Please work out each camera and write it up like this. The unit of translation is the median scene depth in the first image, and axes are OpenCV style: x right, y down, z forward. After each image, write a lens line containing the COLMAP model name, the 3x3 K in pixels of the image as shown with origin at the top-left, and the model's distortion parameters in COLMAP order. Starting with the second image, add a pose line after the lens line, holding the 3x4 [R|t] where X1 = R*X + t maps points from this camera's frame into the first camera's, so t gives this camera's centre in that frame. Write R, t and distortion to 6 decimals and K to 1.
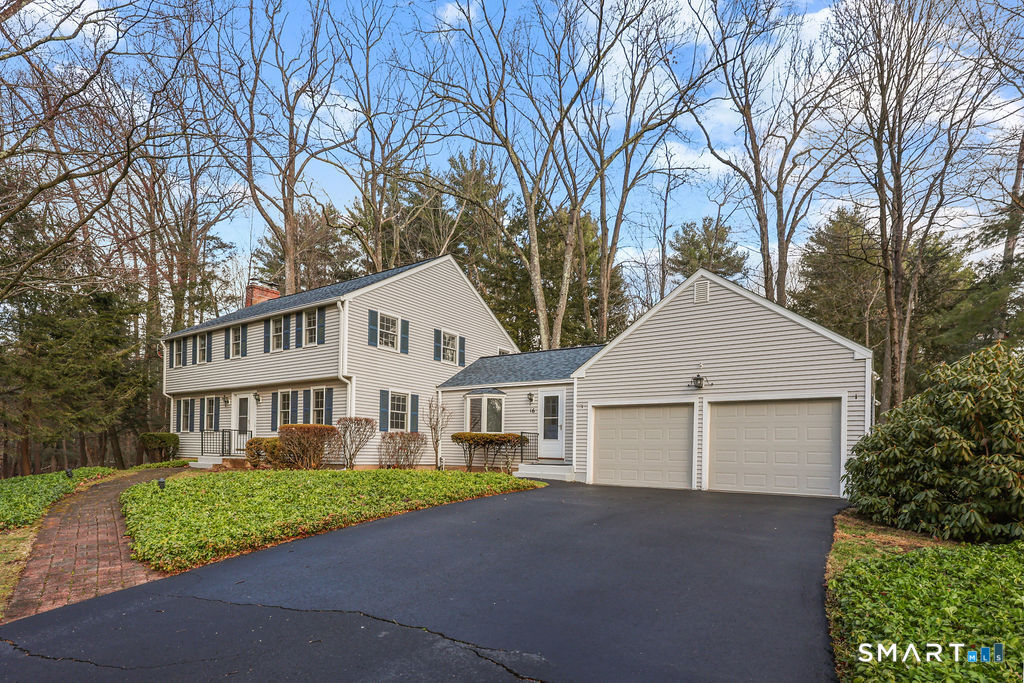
lens RADIAL K [[481.3, 0, 490.5], [0, 481.3, 327.7], [0, 0, 1]] dist [-0.000721, -0.000076]
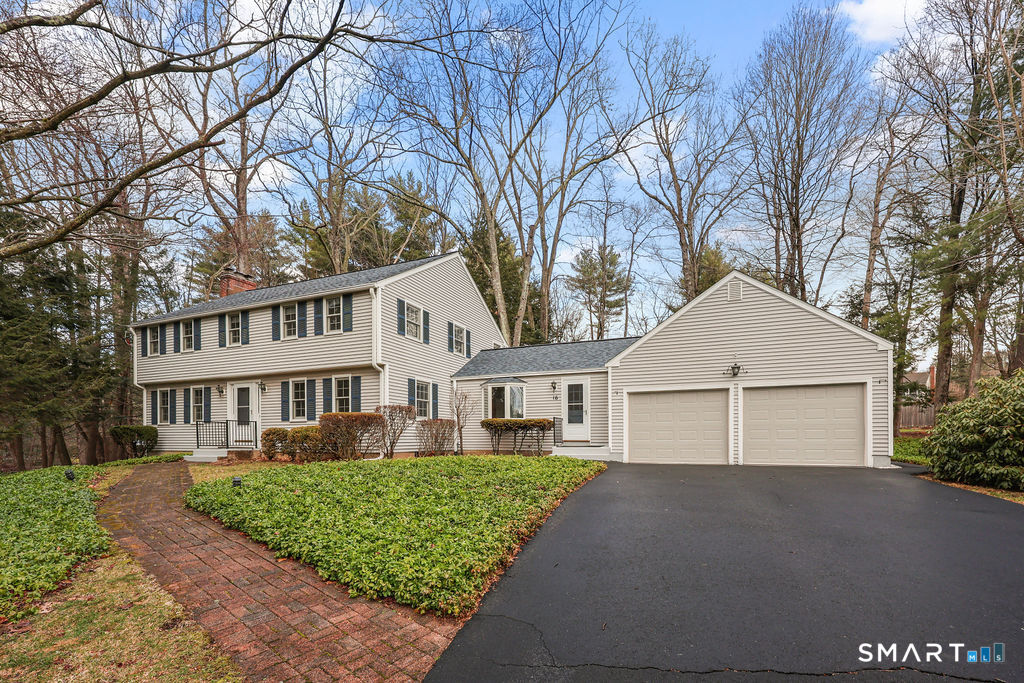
lens RADIAL K [[413.4, 0, 514.9], [0, 413.4, 342.6], [0, 0, 1]] dist [0.000291, 0.000091]
pose [[0.979671, 0.020145, 0.199597, -0.178067], [-0.025963, 0.999310, 0.026578, 0.024142], [-0.198924, -0.031220, 0.979518, 0.103153]]
